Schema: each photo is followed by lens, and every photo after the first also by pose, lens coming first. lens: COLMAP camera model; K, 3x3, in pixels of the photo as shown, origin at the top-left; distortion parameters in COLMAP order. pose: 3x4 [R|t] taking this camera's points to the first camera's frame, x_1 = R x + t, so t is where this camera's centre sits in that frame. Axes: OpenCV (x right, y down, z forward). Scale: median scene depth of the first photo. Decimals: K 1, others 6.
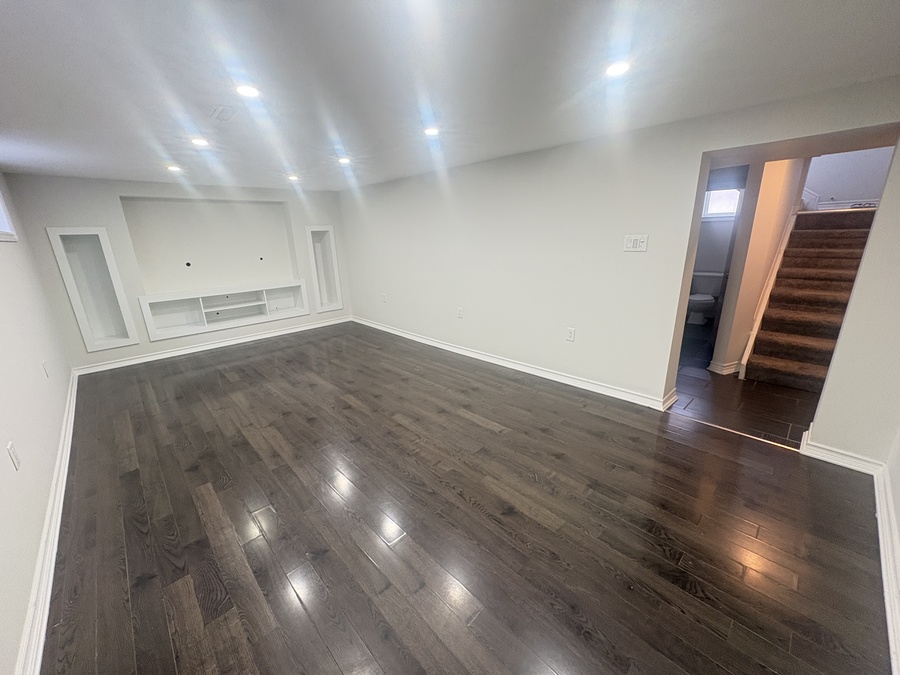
lens RADIAL K [[359.3, 0, 453.2], [0, 359.3, 335.2], [0, 0, 1]] dist [-0.000961, 0.000301]
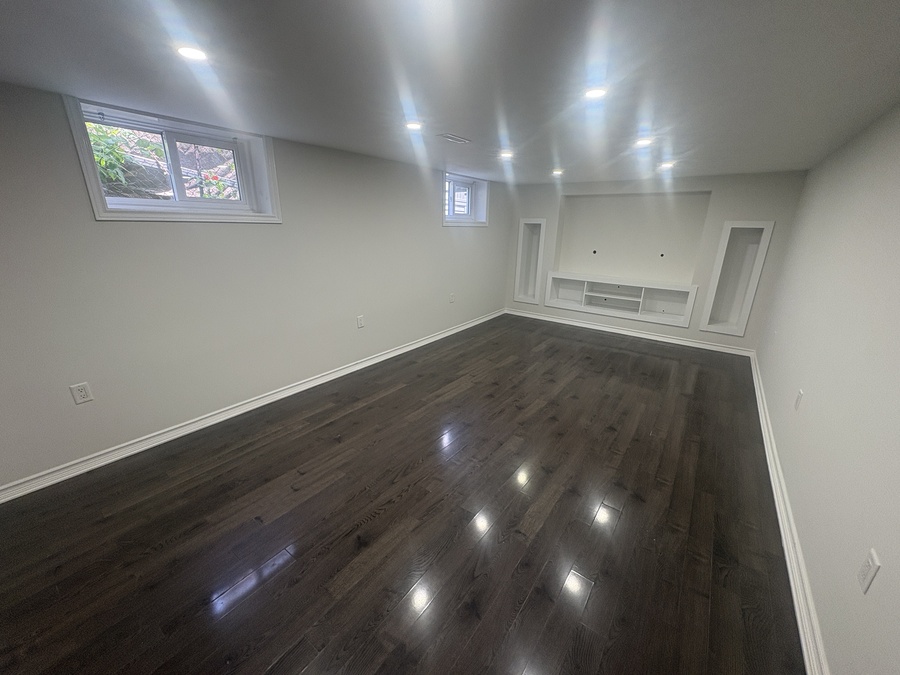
lens RADIAL K [[359.3, 0, 452.0], [0, 359.3, 338.0], [0, 0, 1]] dist [-0.000961, 0.000301]
pose [[0.162653, 0.330607, -0.929647, 0.487845], [-0.294144, 0.915600, 0.274147, -0.174656], [0.941819, 0.228859, 0.246171, 0.482476]]
